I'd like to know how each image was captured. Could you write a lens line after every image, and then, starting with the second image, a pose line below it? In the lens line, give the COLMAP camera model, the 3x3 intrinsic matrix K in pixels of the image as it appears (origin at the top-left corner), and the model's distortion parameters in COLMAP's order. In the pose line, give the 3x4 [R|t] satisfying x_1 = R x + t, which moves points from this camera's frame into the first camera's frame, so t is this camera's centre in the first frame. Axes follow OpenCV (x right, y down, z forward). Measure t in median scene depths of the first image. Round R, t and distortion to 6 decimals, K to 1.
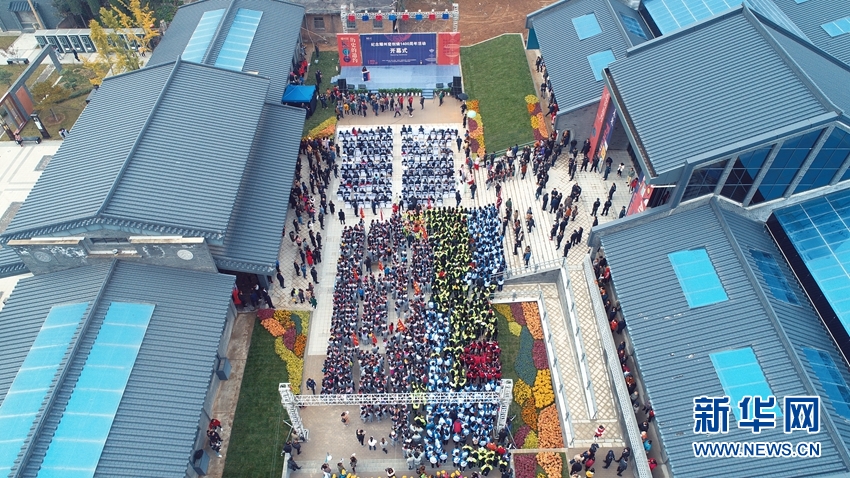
lens RADIAL K [[581.0, 0, 425.0], [0, 581.0, 239.0], [0, 0, 1]] dist [-0.003449, -0.001841]
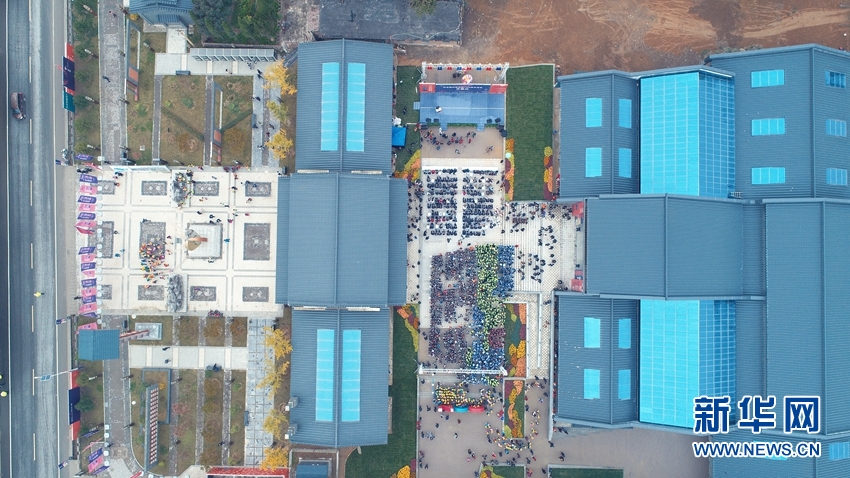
lens RADIAL K [[581.0, 0, 425.0], [0, 581.0, 239.0], [0, 0, 1]] dist [-0.003449, -0.001841]
pose [[0.999375, 0.034929, -0.005388, -0.154734], [-0.022307, 0.741663, 0.670402, -1.334401], [0.027413, -0.669863, 0.741979, -0.375991]]
